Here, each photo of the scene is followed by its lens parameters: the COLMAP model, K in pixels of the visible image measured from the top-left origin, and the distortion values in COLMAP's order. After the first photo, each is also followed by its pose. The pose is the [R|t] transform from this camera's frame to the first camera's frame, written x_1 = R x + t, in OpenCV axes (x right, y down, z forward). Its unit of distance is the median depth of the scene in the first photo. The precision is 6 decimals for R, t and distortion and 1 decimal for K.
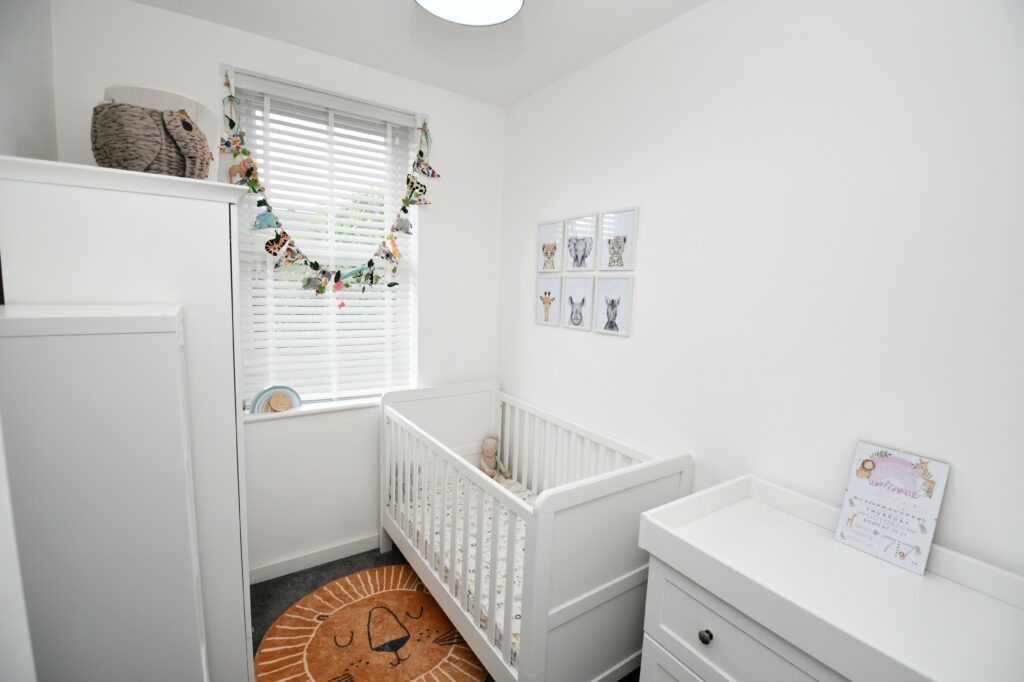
lens RADIAL K [[451.9, 0, 531.6], [0, 451.9, 343.6], [0, 0, 1]] dist [-0.000920, -0.011677]
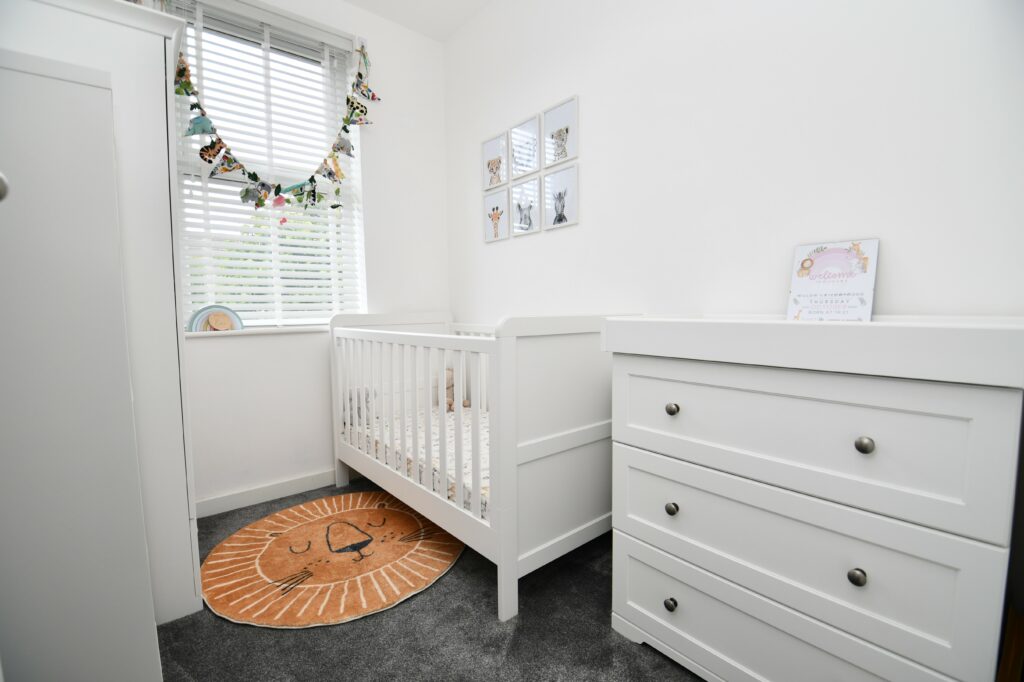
lens RADIAL K [[451.9, 0, 522.8], [0, 451.9, 432.1], [0, 0, 1]] dist [-0.000920, -0.011677]
pose [[0.993615, -0.060330, 0.095341, -0.031954], [0.064049, 0.997281, -0.036443, 0.455864], [-0.092884, 0.042317, 0.994777, 0.012888]]
